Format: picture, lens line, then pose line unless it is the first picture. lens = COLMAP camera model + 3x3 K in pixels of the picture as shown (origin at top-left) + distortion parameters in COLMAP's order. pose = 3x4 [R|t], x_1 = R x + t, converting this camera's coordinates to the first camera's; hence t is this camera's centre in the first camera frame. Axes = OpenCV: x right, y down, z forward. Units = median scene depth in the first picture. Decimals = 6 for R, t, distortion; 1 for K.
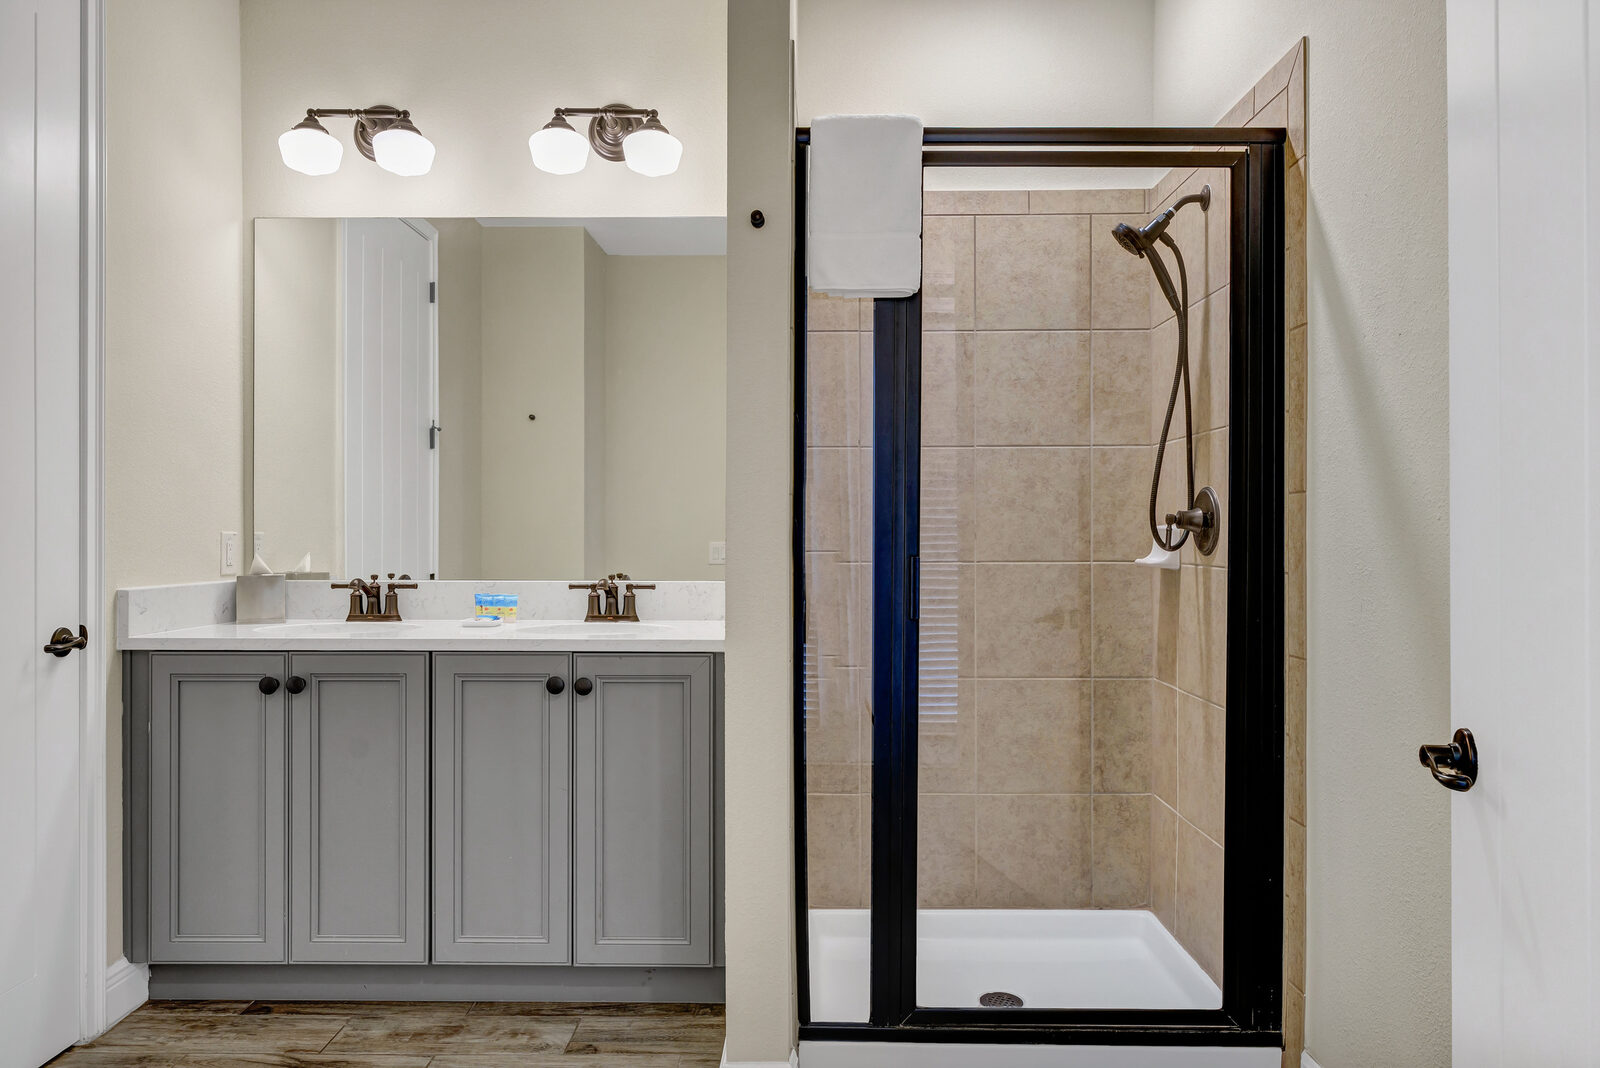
lens RADIAL K [[1083.7, 0, 800.0], [0, 1083.7, 534.0], [0, 0, 1]] dist [0.001066, -0.001103]
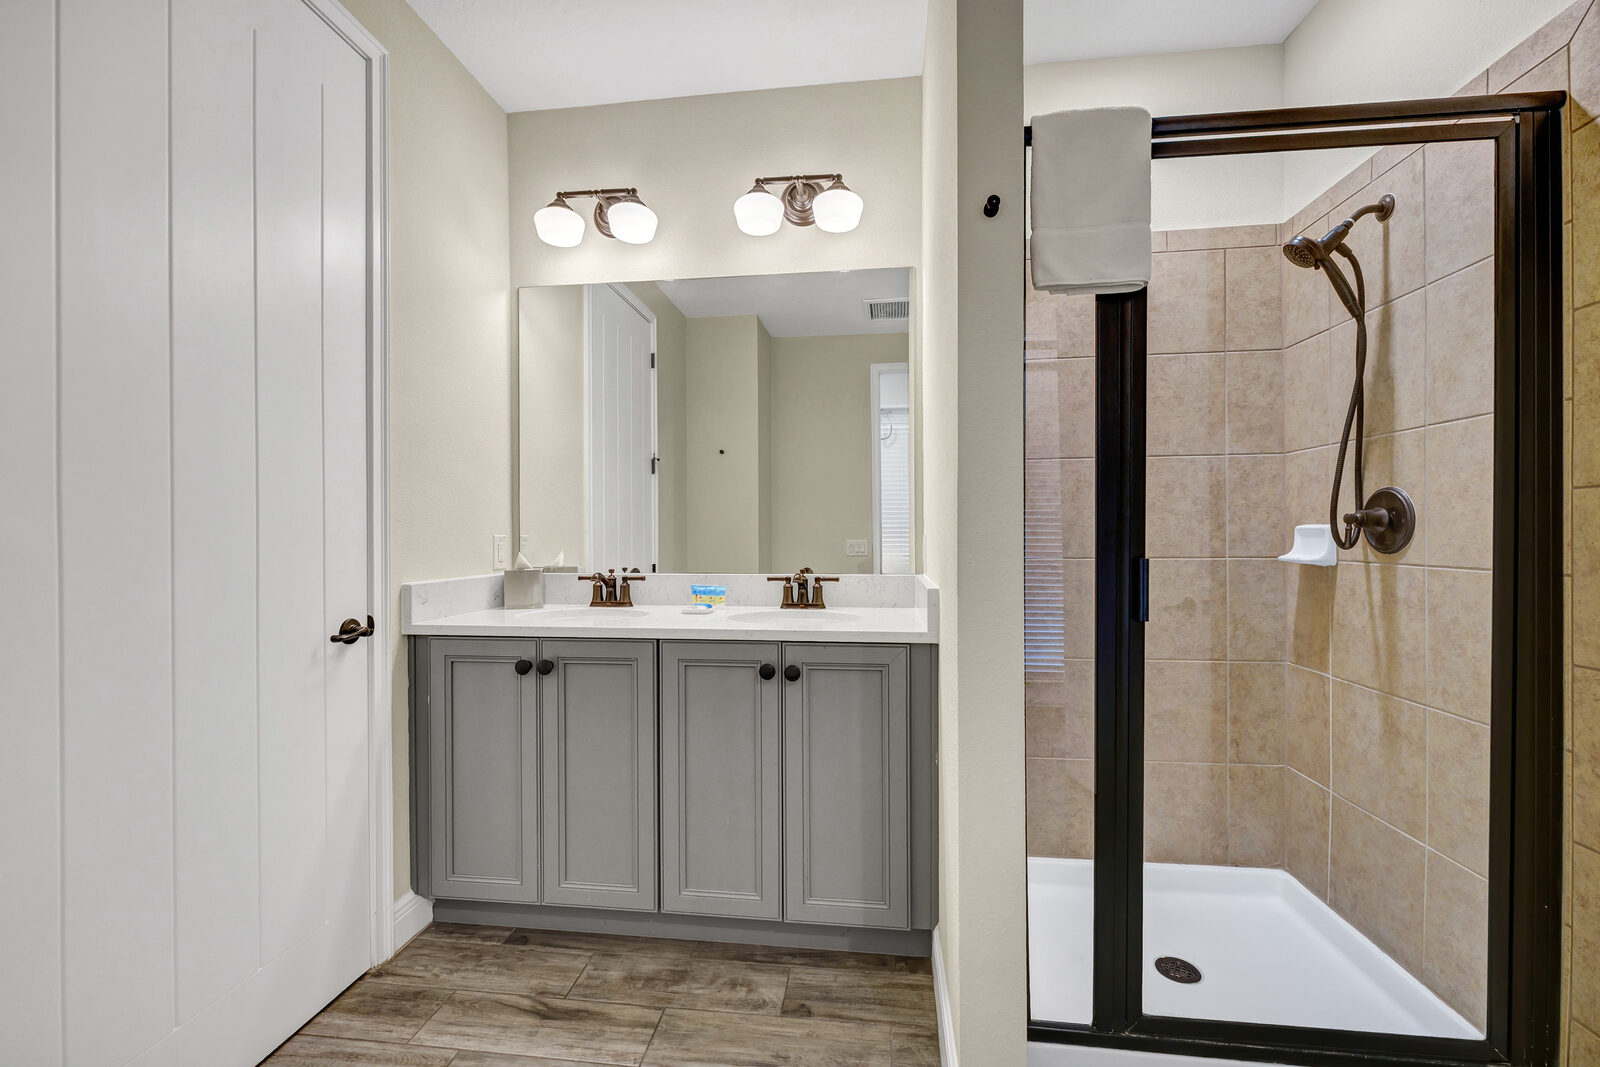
lens RADIAL K [[660.4, 0, 800.0], [0, 660.4, 533.5], [0, 0, 1]] dist [-0.002671, -0.000175]
pose [[0.994737, -0.005582, -0.102312, -0.117285], [0.005584, 0.999984, -0.000264, -0.002137], [0.102312, -0.000308, 0.994752, 0.315529]]
